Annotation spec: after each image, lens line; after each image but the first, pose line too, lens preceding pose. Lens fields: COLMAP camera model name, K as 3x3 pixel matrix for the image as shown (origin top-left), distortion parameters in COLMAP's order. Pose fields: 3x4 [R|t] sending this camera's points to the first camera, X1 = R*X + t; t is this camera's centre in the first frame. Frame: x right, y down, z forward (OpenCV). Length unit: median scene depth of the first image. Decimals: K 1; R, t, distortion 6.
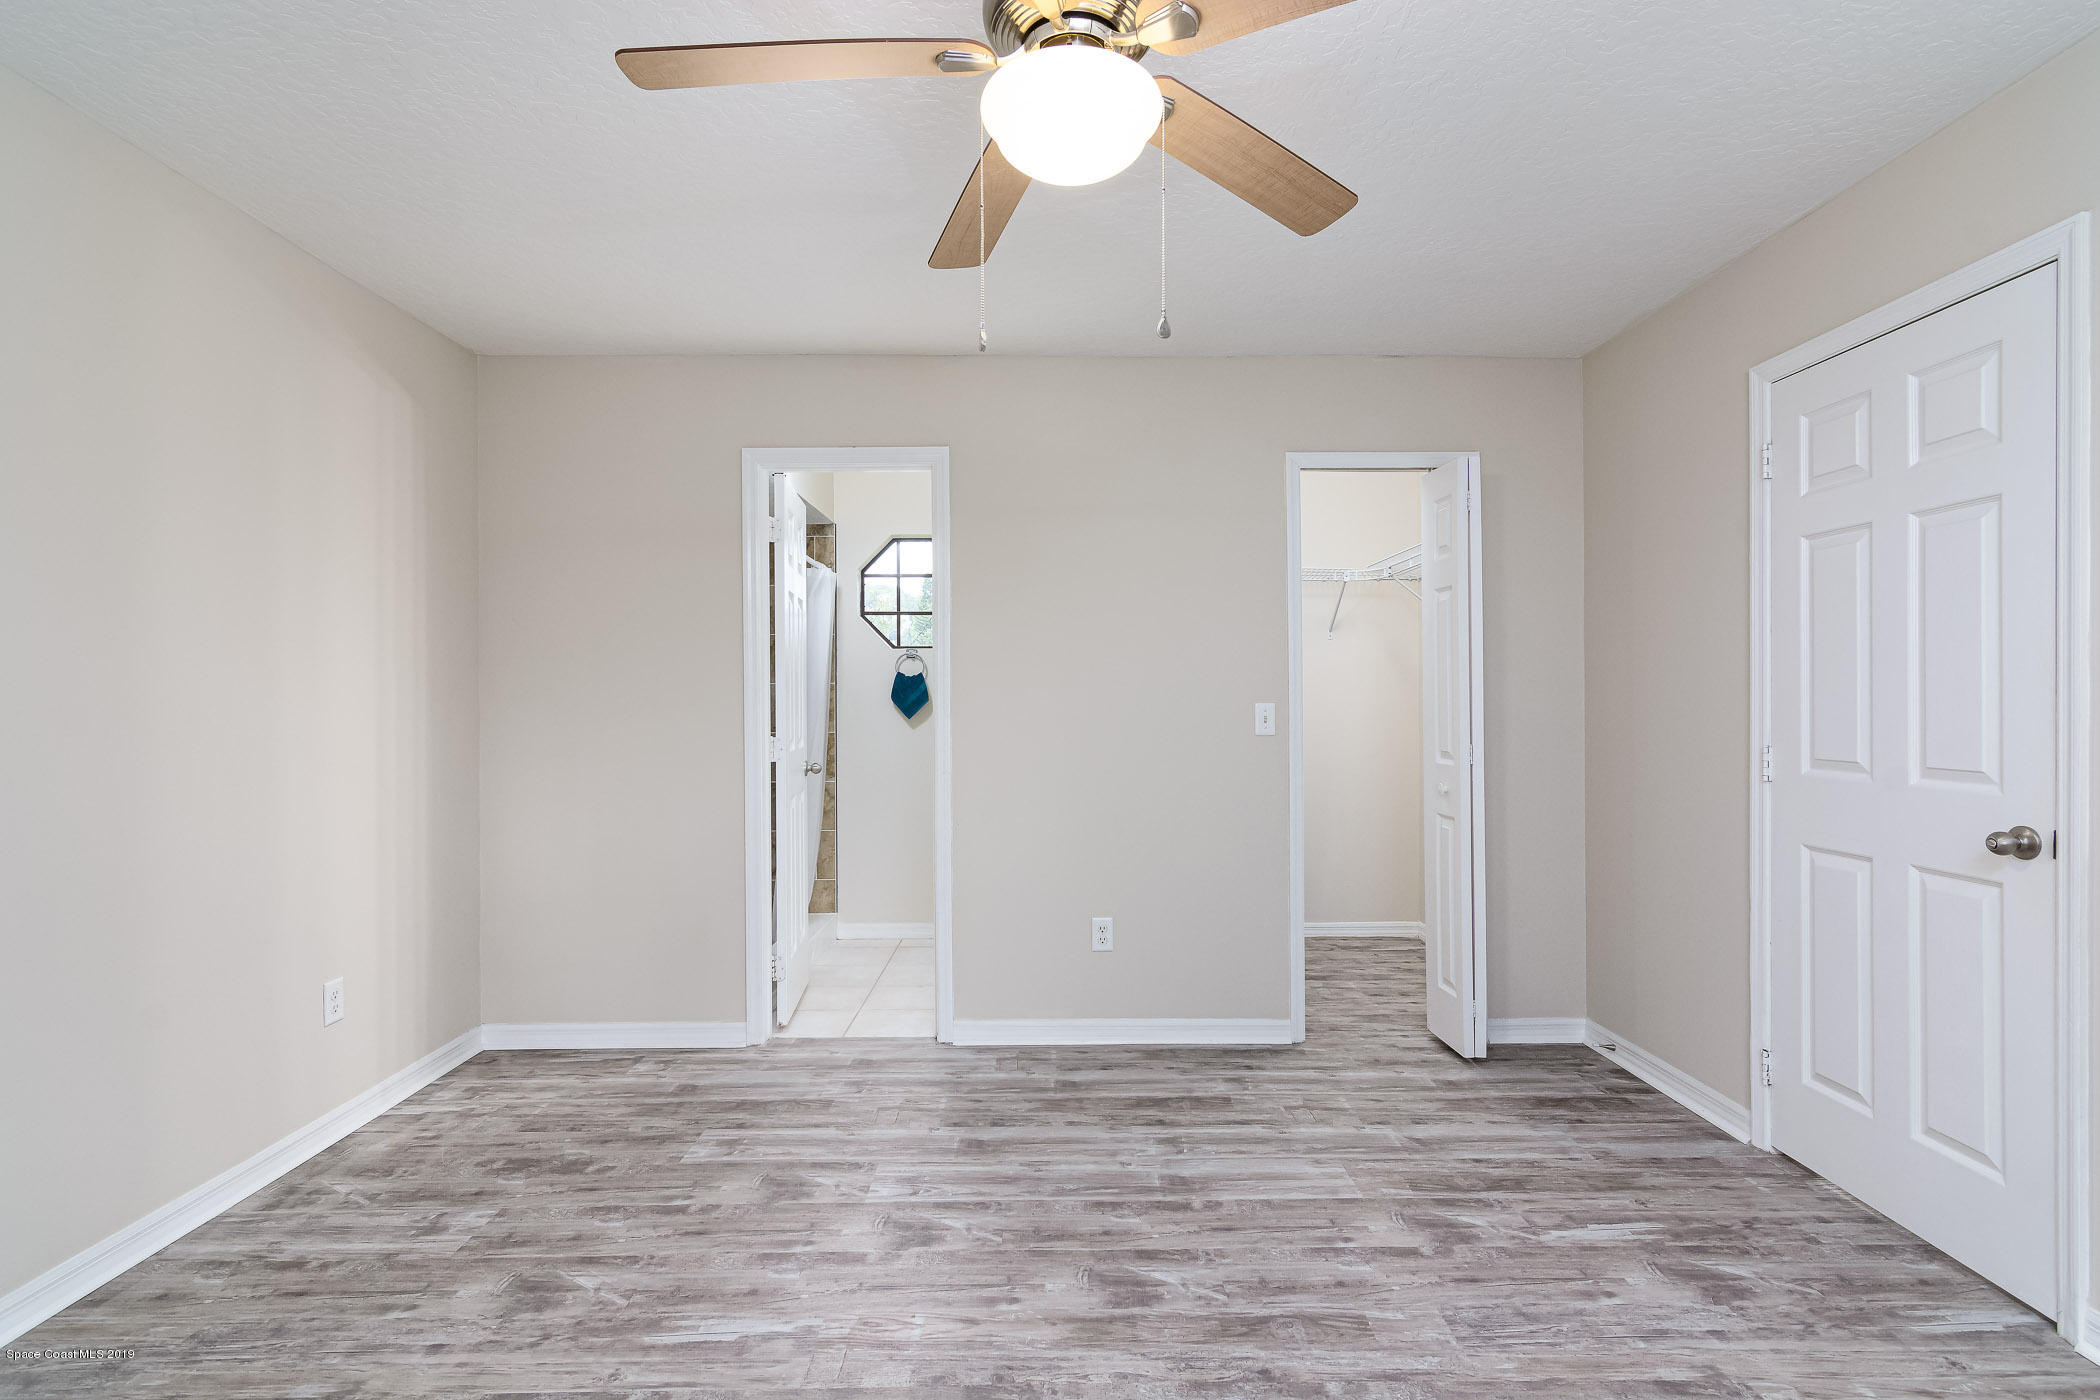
lens RADIAL K [[1025.8, 0, 1048.0], [0, 1025.8, 699.8], [0, 0, 1]] dist [0.000290, 0.000891]
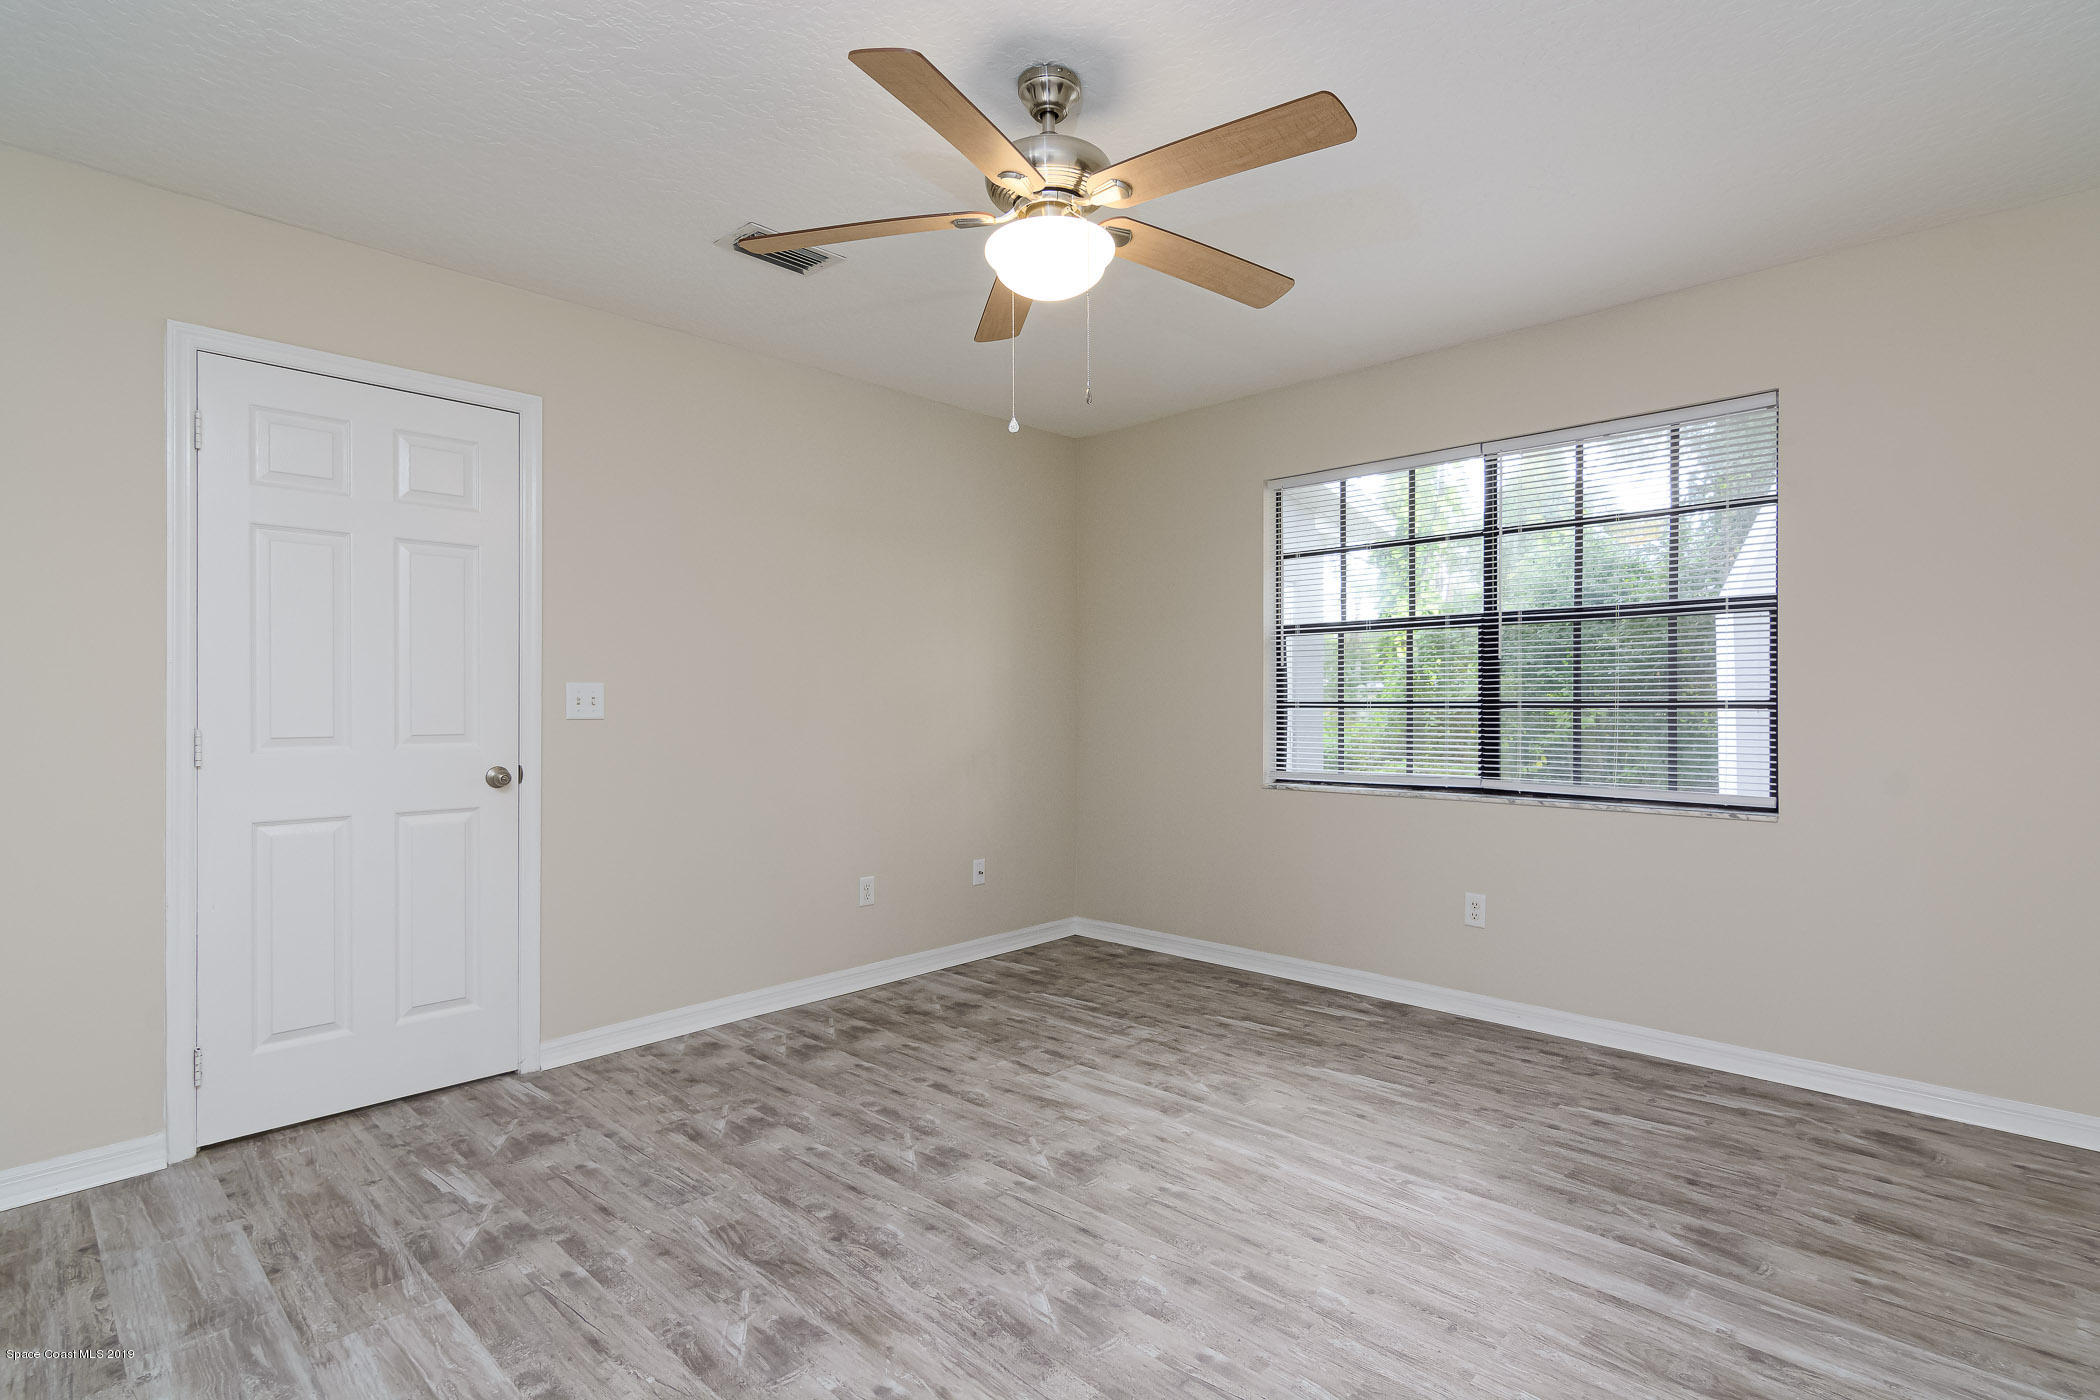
lens RADIAL K [[1025.8, 0, 1048.0], [0, 1025.8, 699.8], [0, 0, 1]] dist [0.000290, 0.000891]
pose [[-0.721093, 0.005701, 0.692815, -0.653308], [0.006879, 0.999976, -0.001070, 0.025898], [-0.692804, 0.003995, -0.721115, 1.384371]]
